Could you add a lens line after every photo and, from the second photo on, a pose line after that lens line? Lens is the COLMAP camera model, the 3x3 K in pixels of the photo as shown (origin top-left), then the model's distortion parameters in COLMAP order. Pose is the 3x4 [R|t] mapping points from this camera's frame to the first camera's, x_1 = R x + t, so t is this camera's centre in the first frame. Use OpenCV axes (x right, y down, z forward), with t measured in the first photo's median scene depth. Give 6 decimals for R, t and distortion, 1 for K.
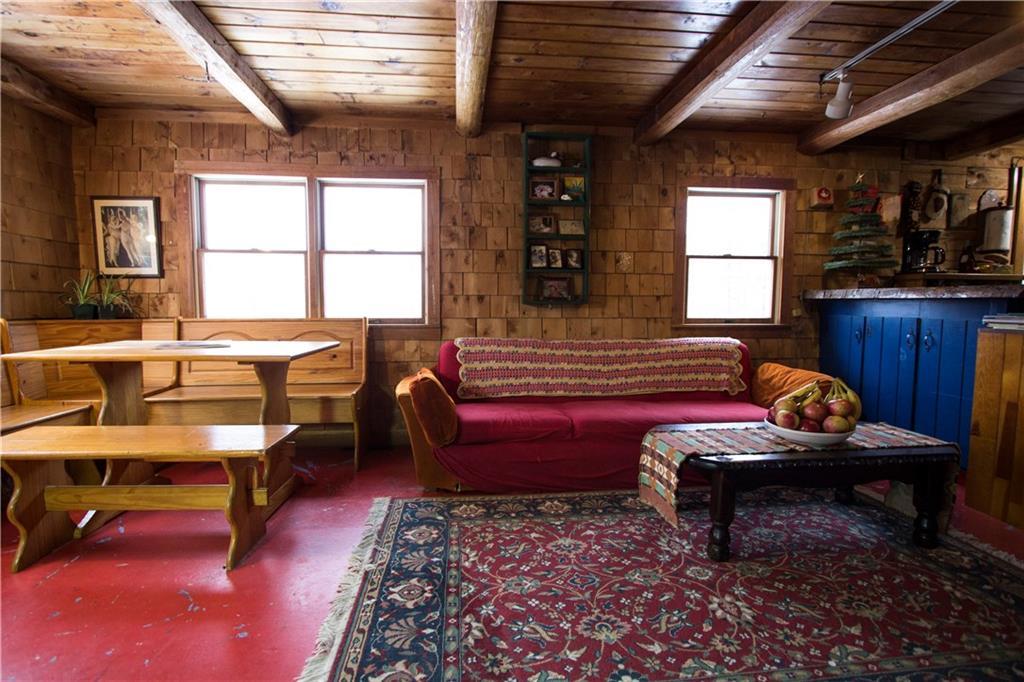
lens RADIAL K [[483.7, 0, 512.0], [0, 483.7, 341.0], [0, 0, 1]] dist [-0.013062, 0.000145]
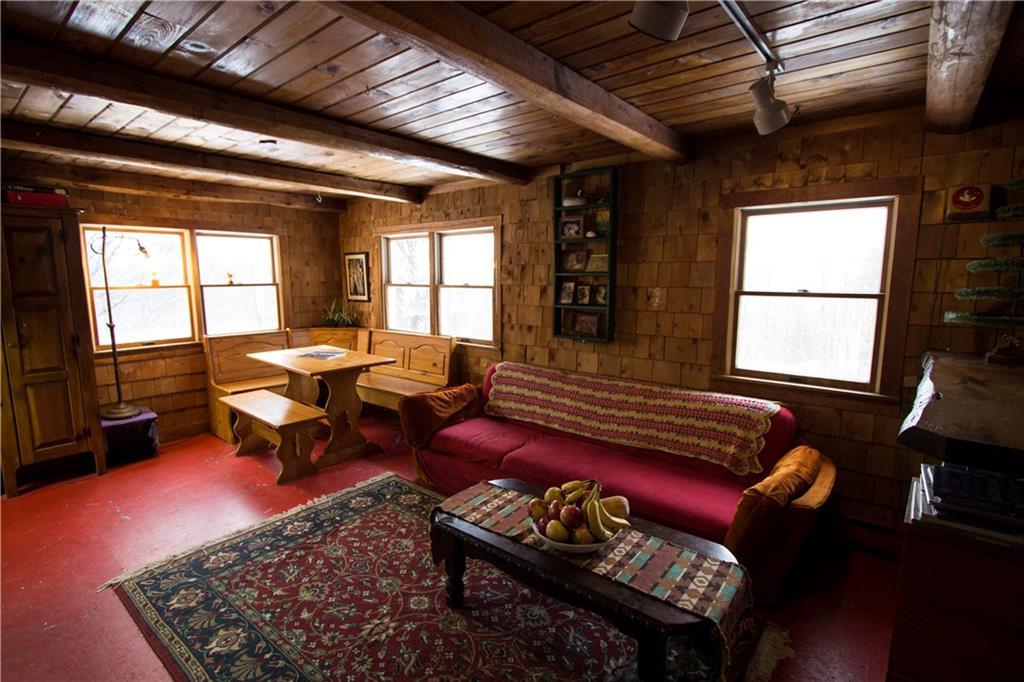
lens RADIAL K [[491.5, 0, 516.6], [0, 491.5, 342.7], [0, 0, 1]] dist [-0.011372, 0.000539]
pose [[0.709750, 0.096611, -0.697797, 0.741427], [-0.051131, 0.995004, 0.085753, -0.156471], [0.702595, -0.025184, 0.711144, 0.170497]]
